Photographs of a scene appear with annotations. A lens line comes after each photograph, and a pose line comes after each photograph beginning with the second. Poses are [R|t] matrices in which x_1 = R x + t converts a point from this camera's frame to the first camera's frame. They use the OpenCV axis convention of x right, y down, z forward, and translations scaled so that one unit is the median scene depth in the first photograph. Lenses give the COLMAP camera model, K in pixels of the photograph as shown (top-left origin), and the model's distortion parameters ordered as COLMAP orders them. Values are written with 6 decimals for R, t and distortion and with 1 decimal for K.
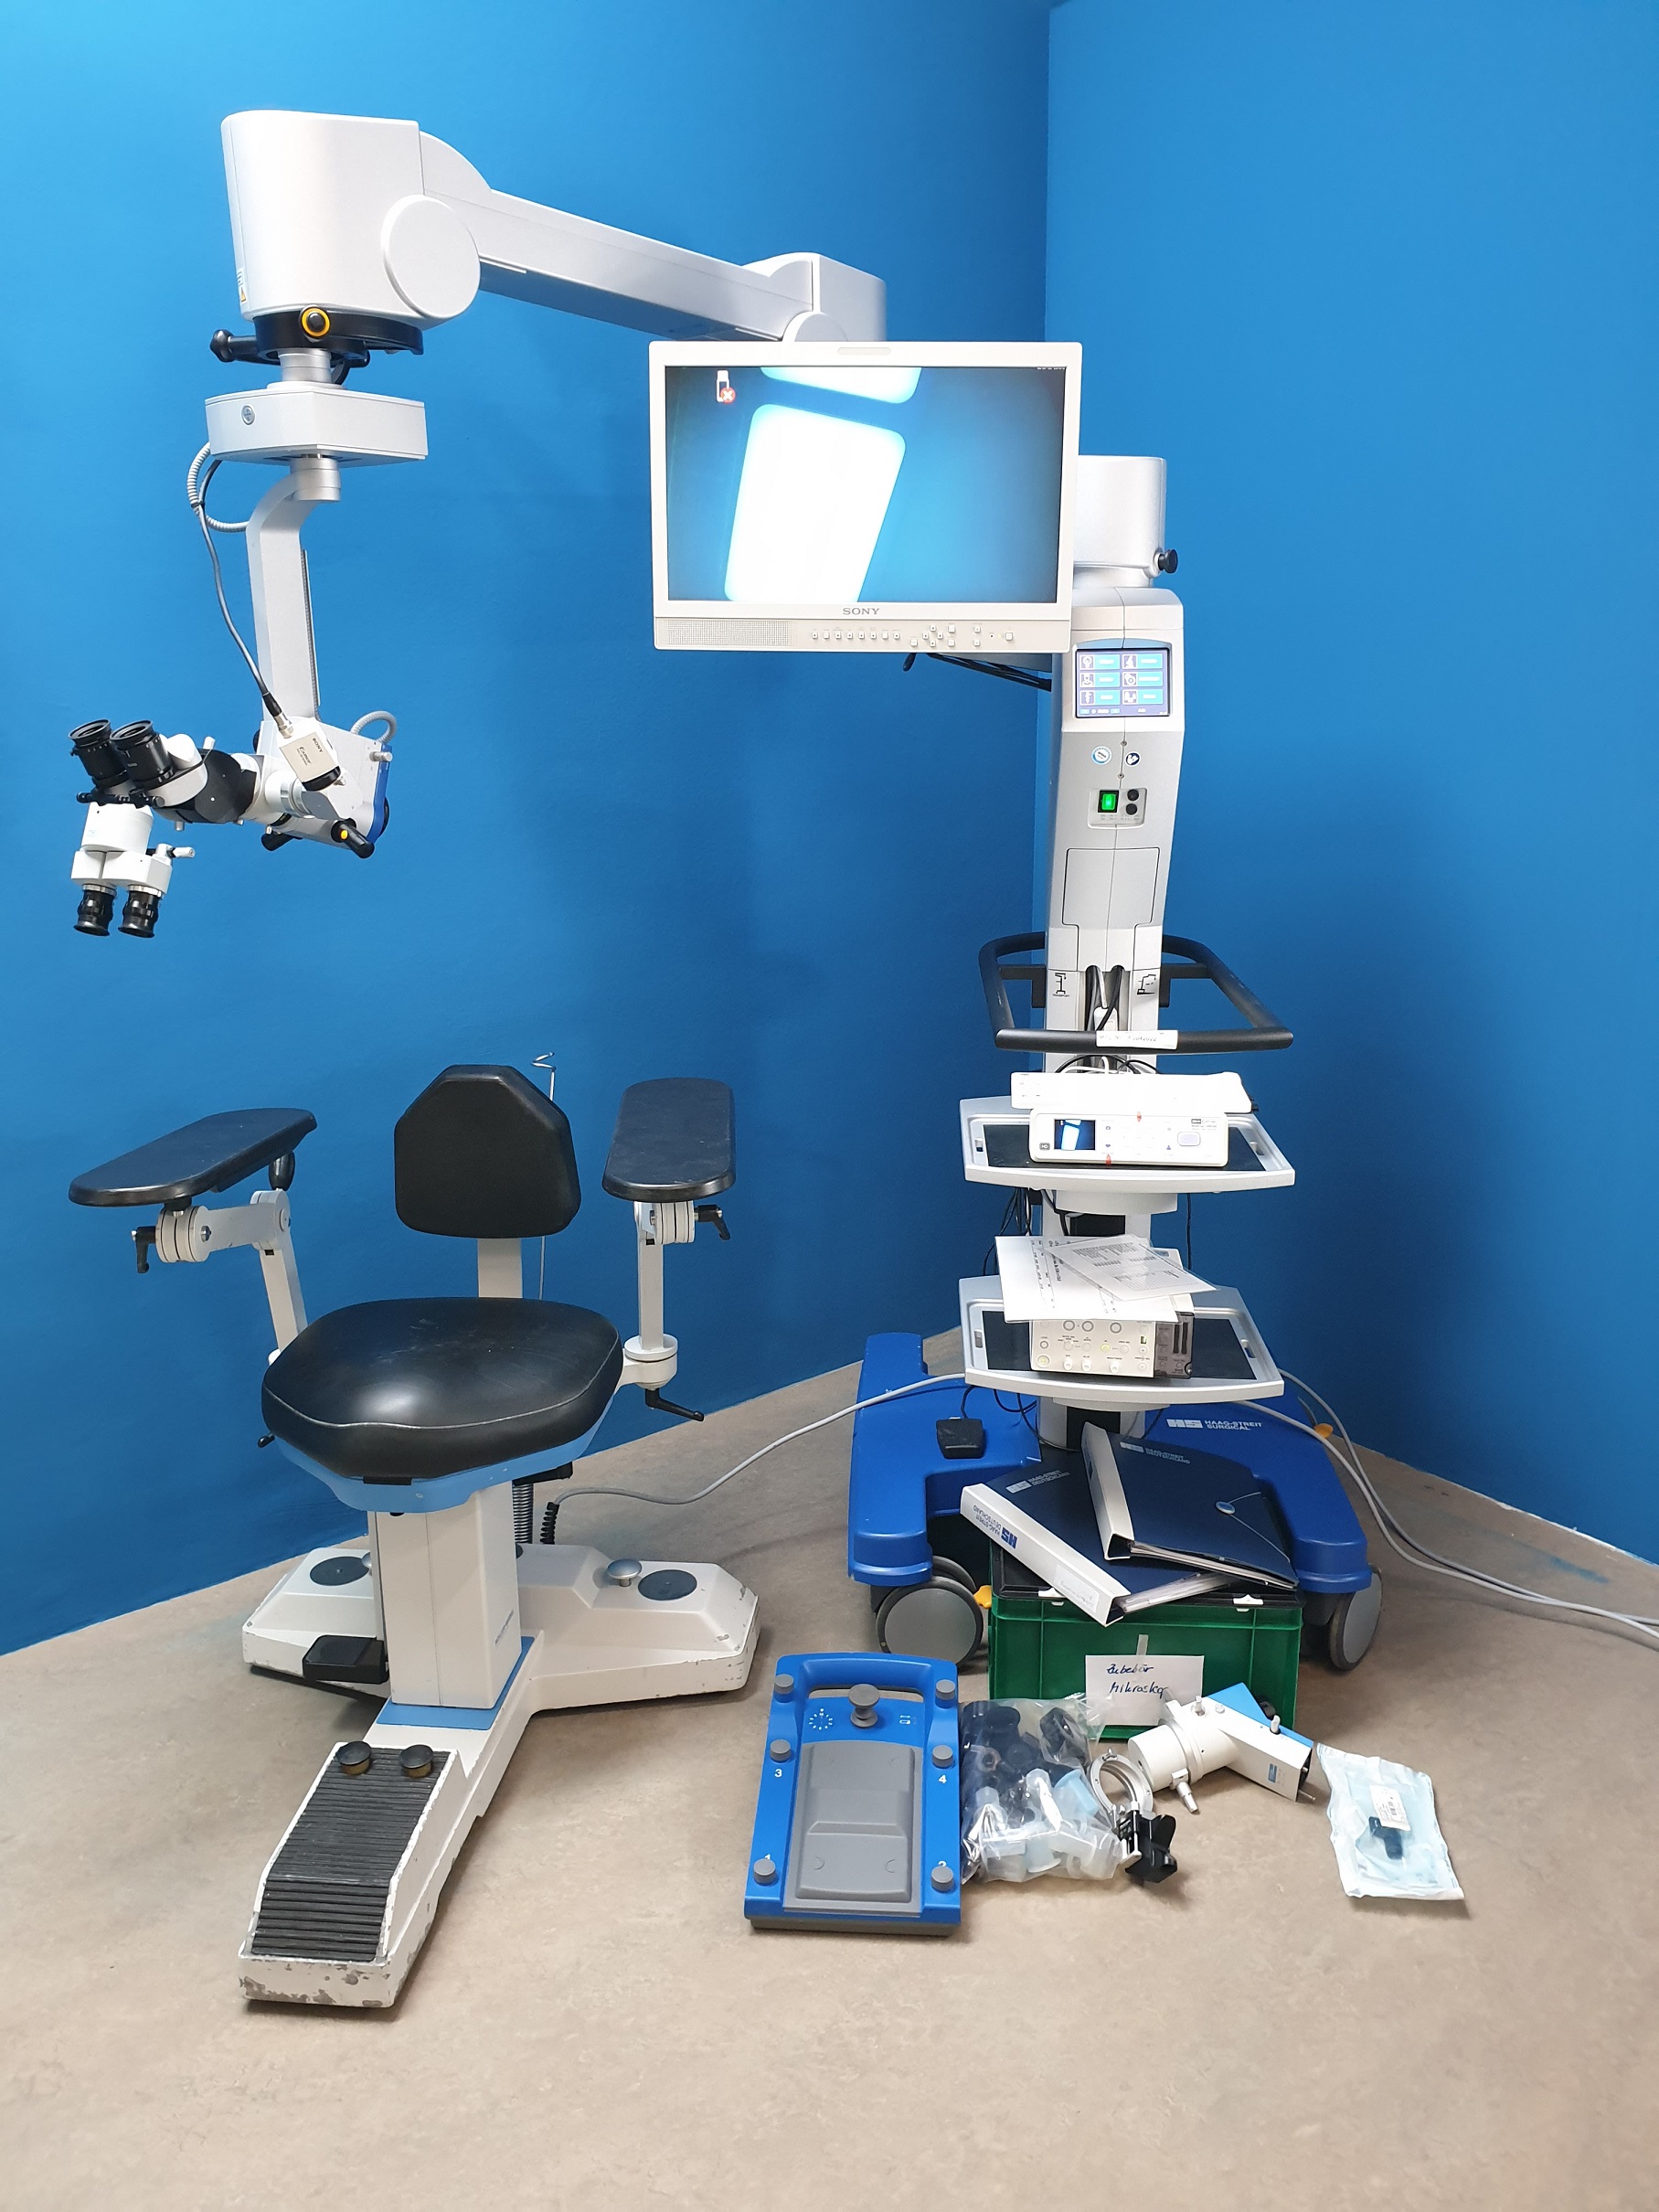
lens RADIAL K [[1677.1, 0, 863.1], [0, 1677.1, 1067.8], [0, 0, 1]] dist [-0.001445, 0.010965]
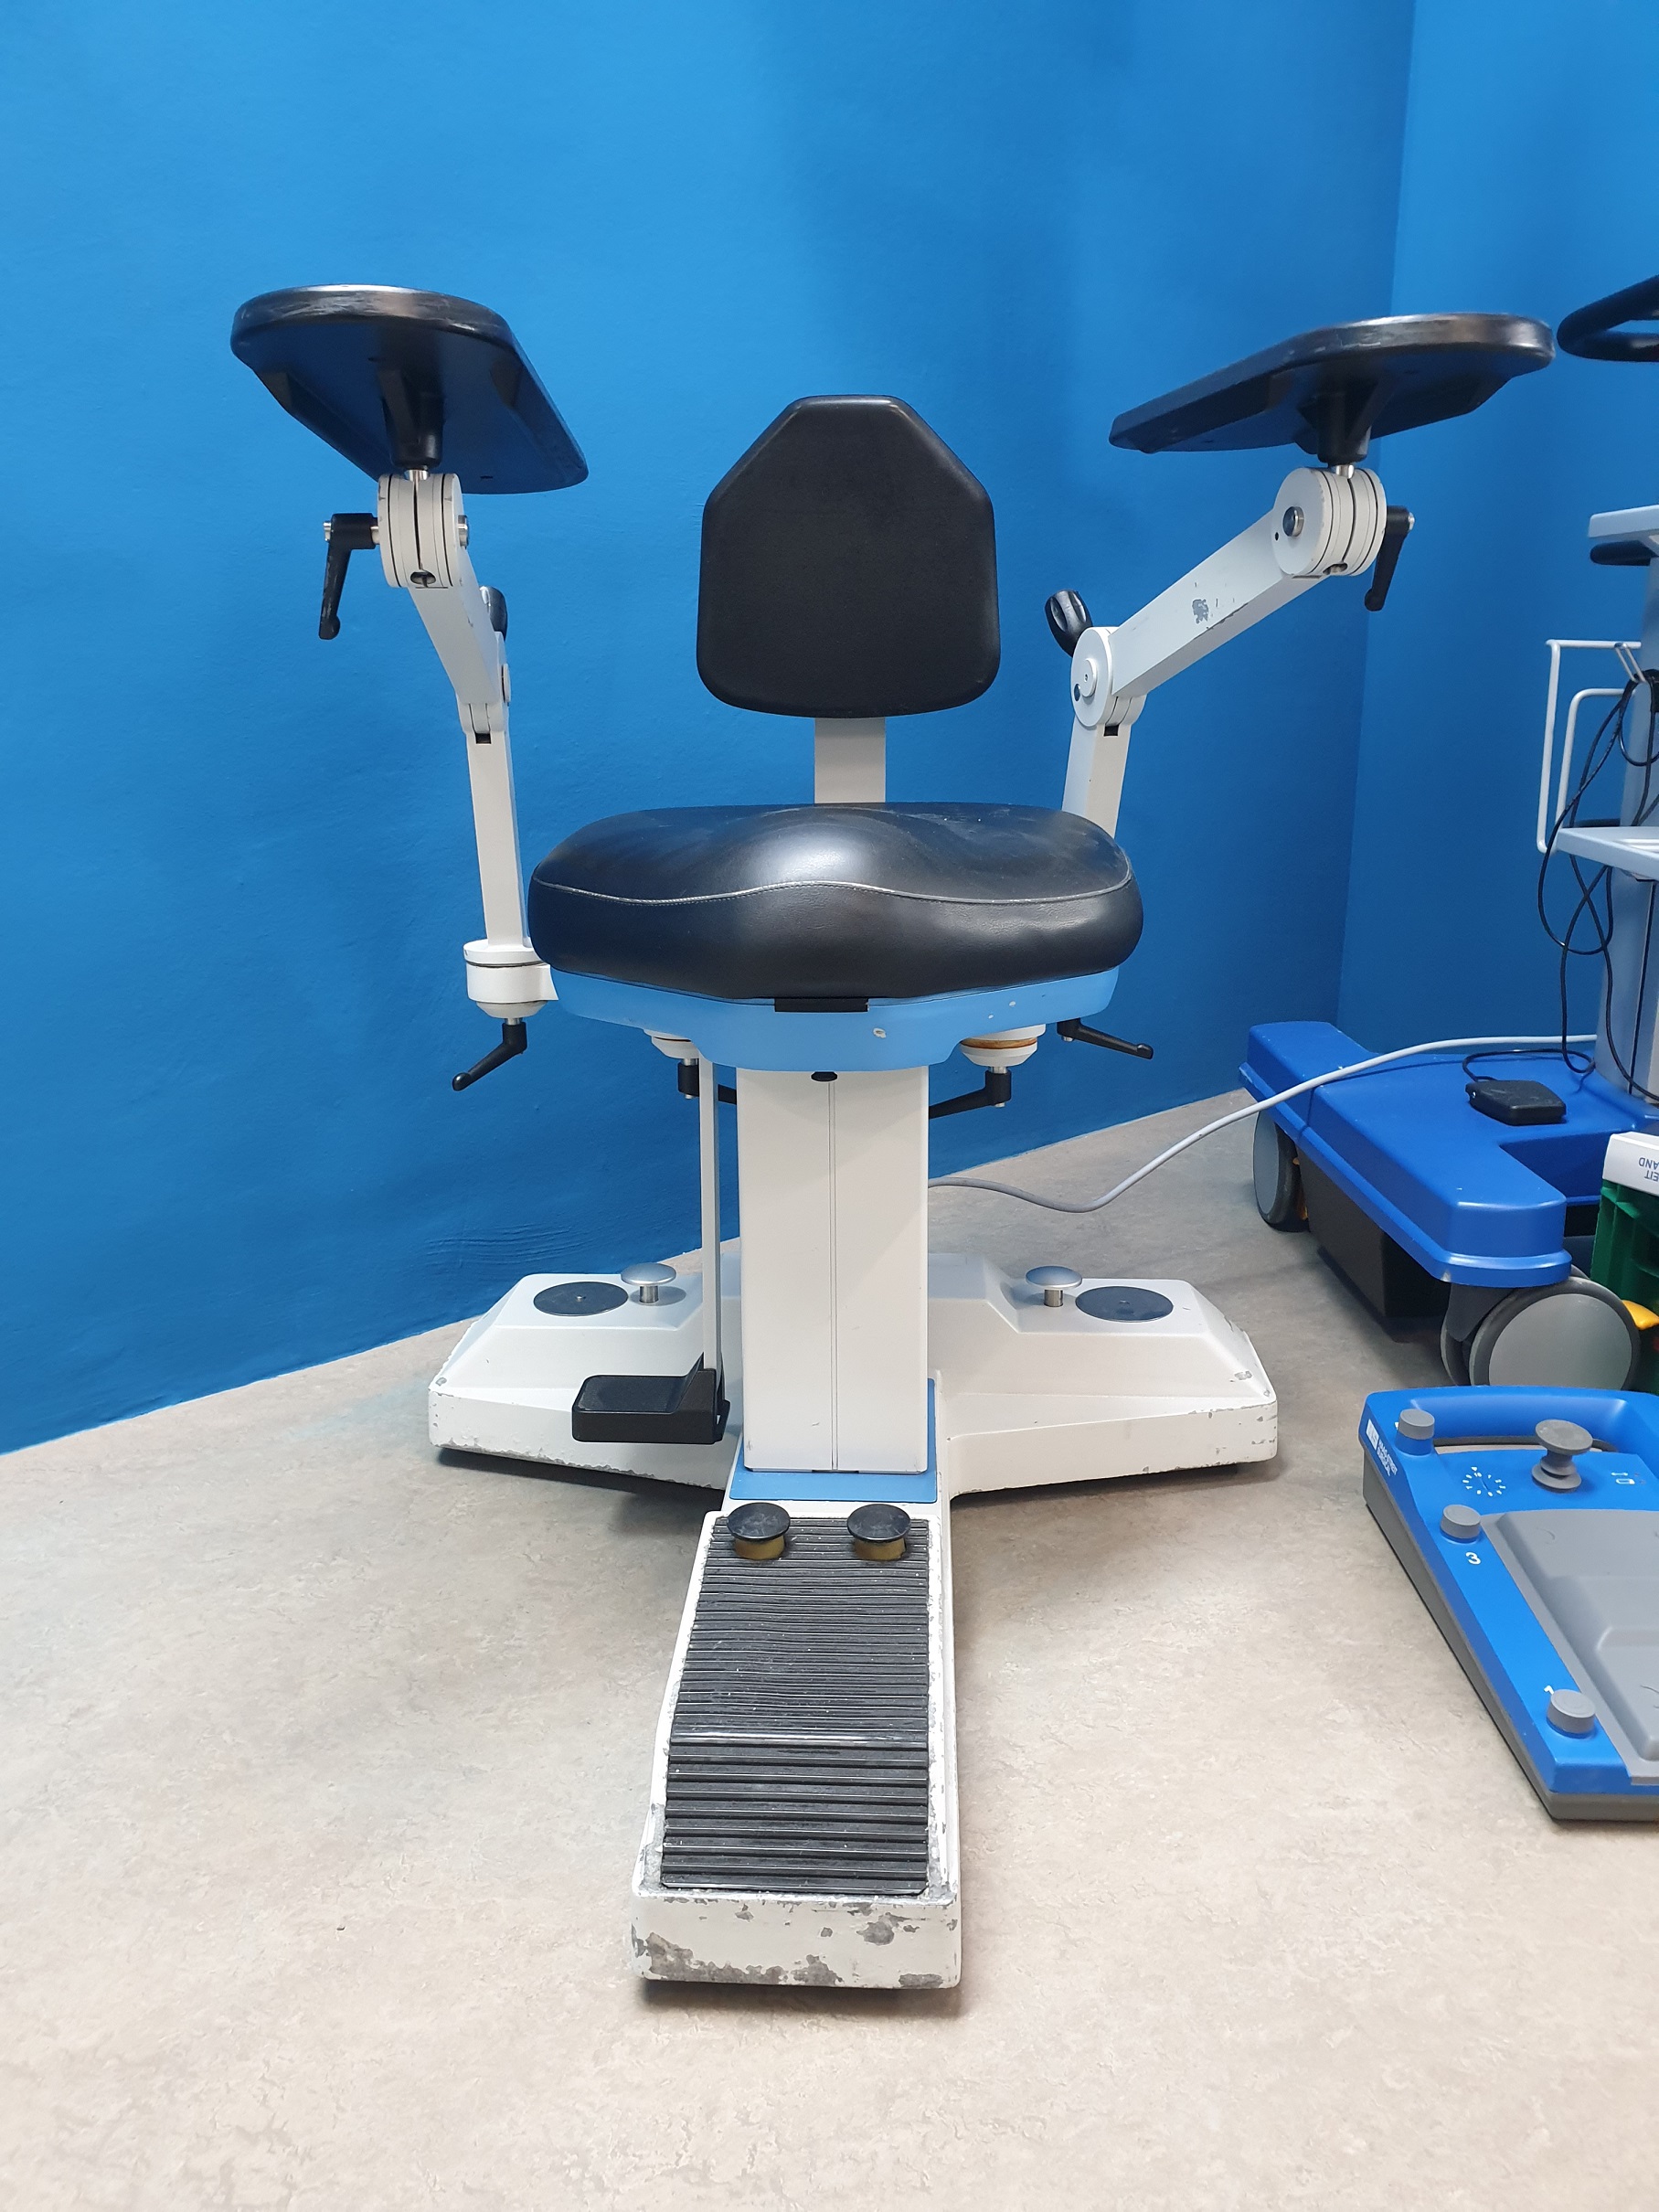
lens RADIAL K [[1680.7, 0, 821.3], [0, 1680.7, 1096.8], [0, 0, 1]] dist [0.006472, -0.003424]
pose [[0.999165, -0.011944, 0.039072, -0.308909], [0.011174, 0.999740, 0.019870, 0.268688], [-0.039299, -0.019417, 0.999039, 0.479107]]
